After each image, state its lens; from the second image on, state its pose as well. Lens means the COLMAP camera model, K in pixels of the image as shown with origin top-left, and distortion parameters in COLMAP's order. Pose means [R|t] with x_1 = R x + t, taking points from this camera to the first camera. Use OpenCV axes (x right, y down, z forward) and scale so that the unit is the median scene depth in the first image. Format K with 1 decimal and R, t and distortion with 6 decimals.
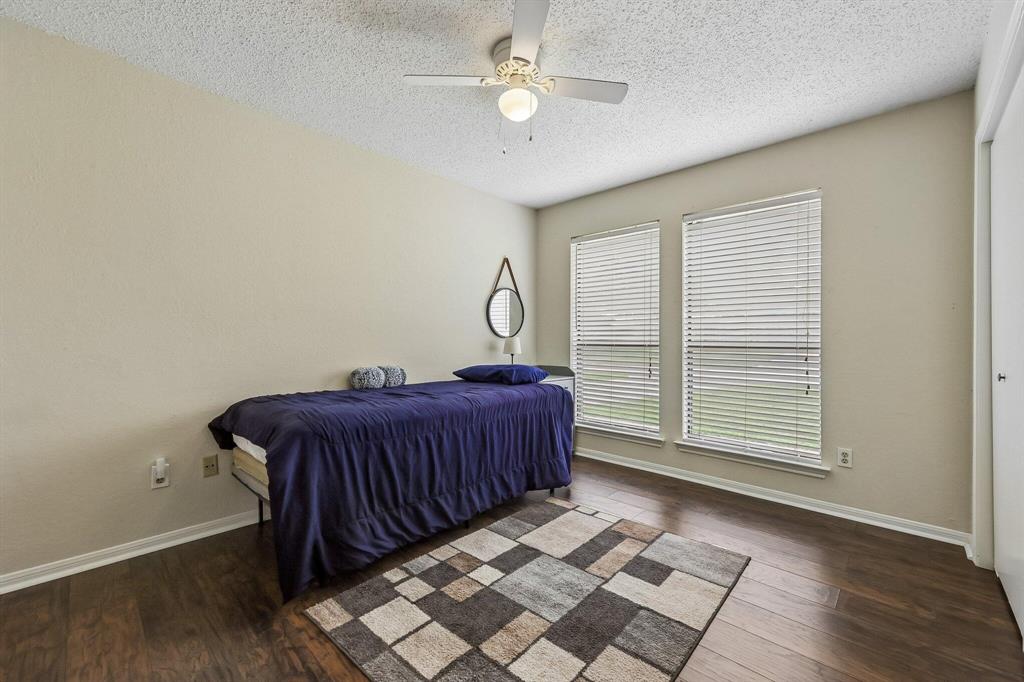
lens RADIAL K [[410.2, 0, 512.2], [0, 410.2, 345.0], [0, 0, 1]] dist [0.000014, 0.000063]
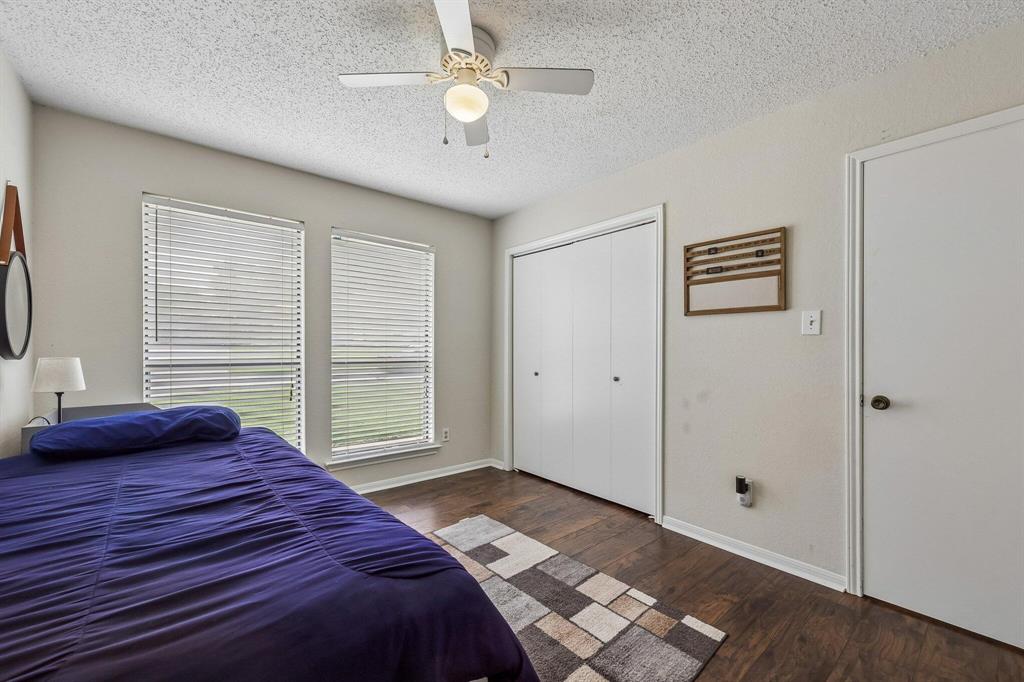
lens RADIAL K [[416.4, 0, 512.4], [0, 416.4, 356.9], [0, 0, 1]] dist [0.002708, 0.000186]
pose [[0.114487, -0.026865, 0.993061, -0.787551], [0.006003, 0.999635, 0.026351, -0.054540], [-0.993407, 0.002945, 0.114607, 0.718229]]
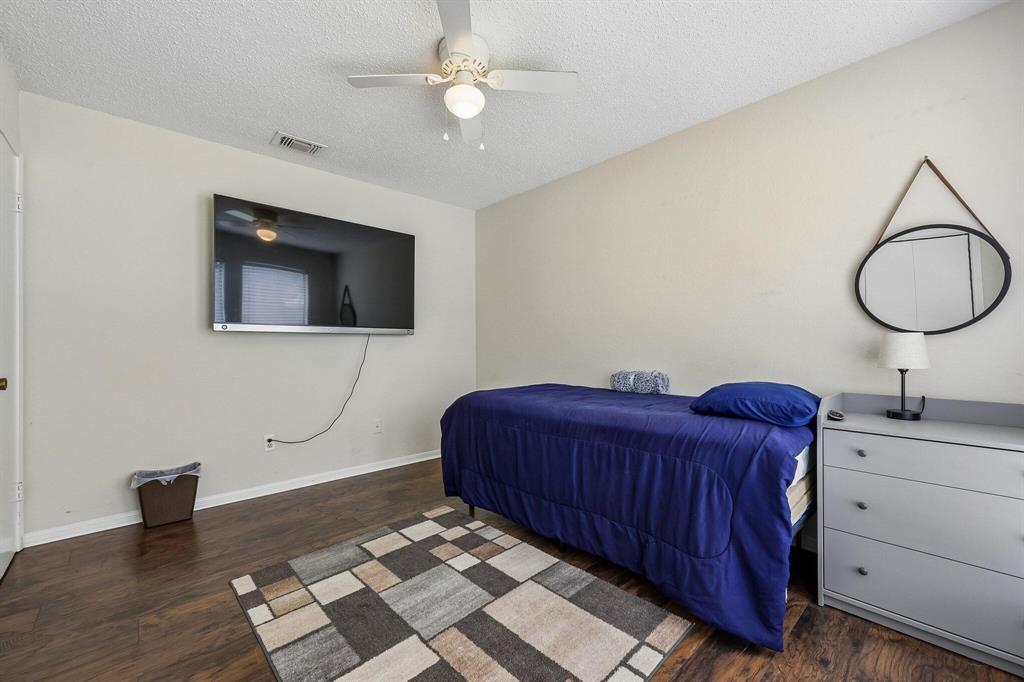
lens RADIAL K [[415.6, 0, 512.0], [0, 415.6, 341.0], [0, 0, 1]] dist [0.001996, 0.000297]
pose [[-0.066805, -0.008741, -0.997728, 0.905161], [-0.002566, 0.999960, -0.008589, -0.006695], [0.997763, 0.001987, -0.066825, 1.066731]]
